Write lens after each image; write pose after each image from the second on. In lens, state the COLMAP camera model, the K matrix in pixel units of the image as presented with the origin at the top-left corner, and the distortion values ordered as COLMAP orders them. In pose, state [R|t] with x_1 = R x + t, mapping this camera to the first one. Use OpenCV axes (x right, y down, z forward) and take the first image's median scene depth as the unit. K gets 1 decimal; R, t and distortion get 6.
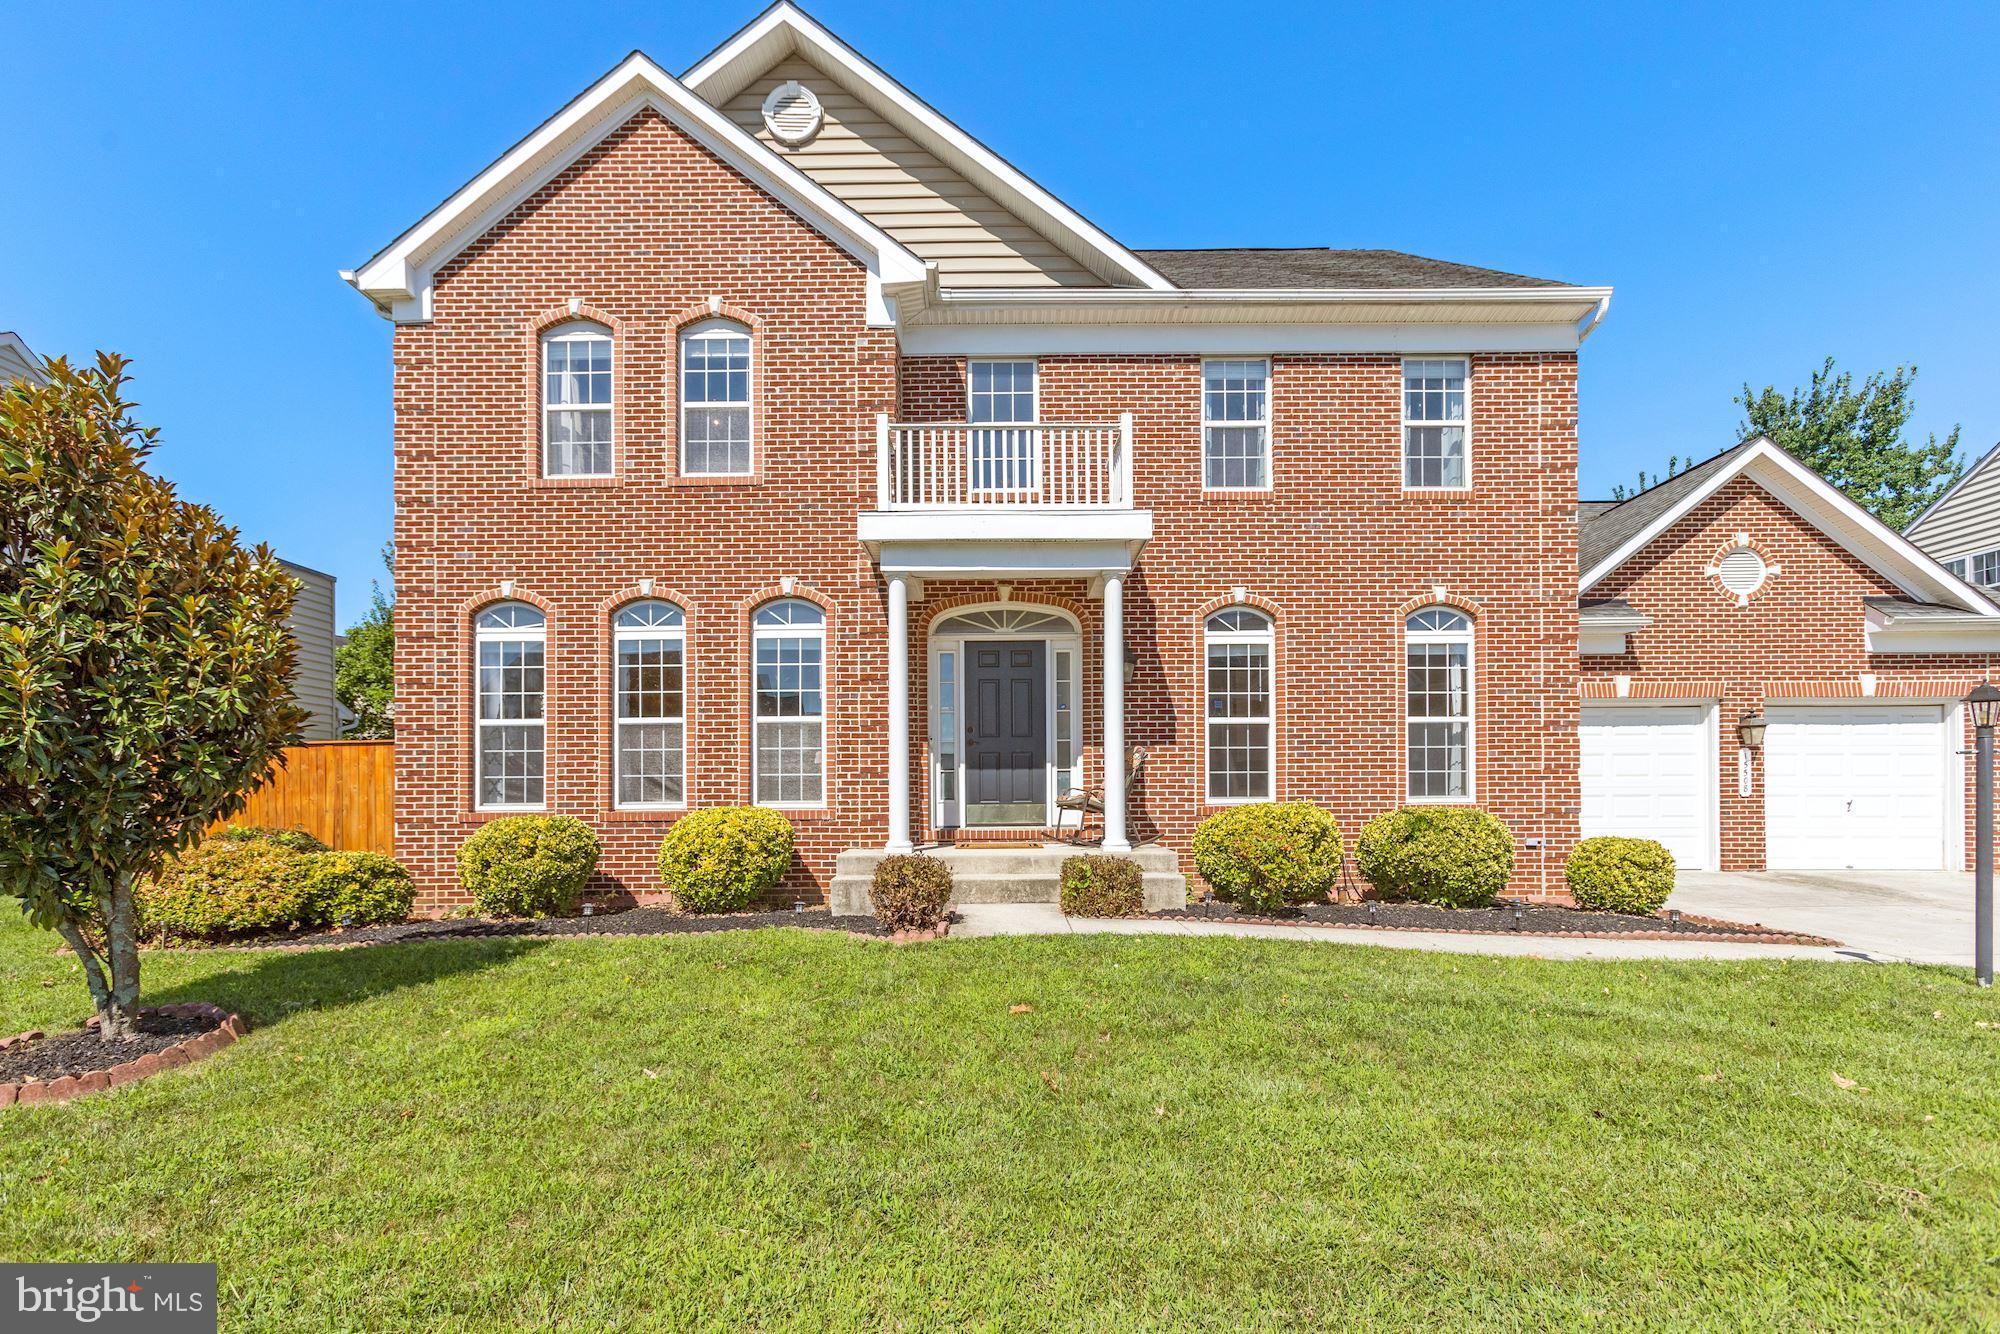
lens RADIAL K [[904.3, 0, 968.0], [0, 904.3, 785.9], [0, 0, 1]] dist [-0.008681, 0.000736]
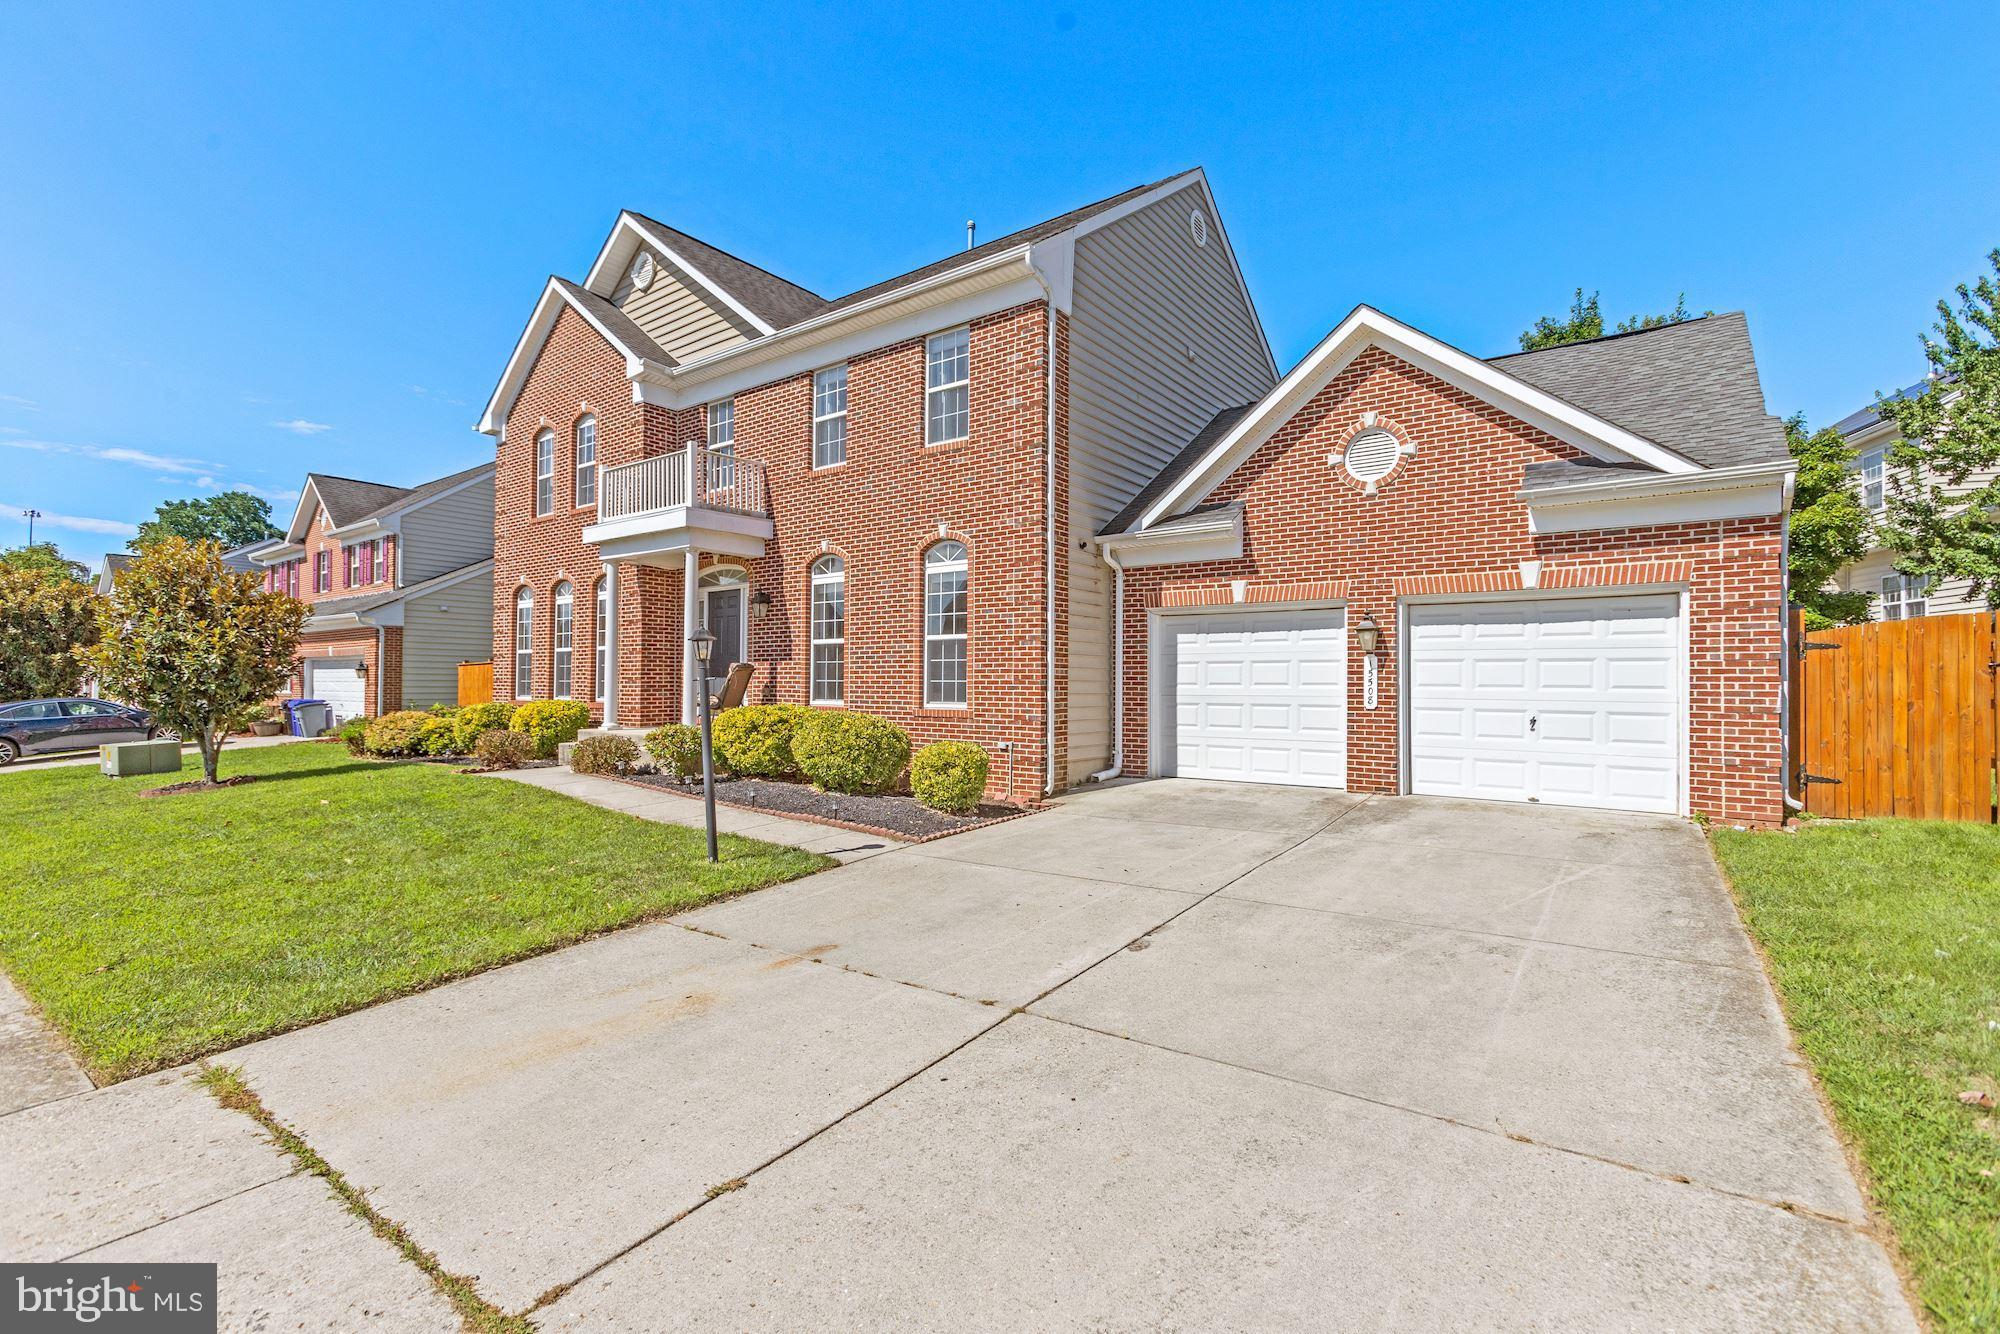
lens RADIAL K [[913.1, 0, 1002.4], [0, 913.1, 693.6], [0, 0, 1]] dist [-0.058599, 0.033147]
pose [[0.808694, 0.010616, -0.588133, 1.254395], [-0.008396, 0.999944, 0.006506, -0.007338], [0.588169, -0.000323, 0.808738, 0.076549]]
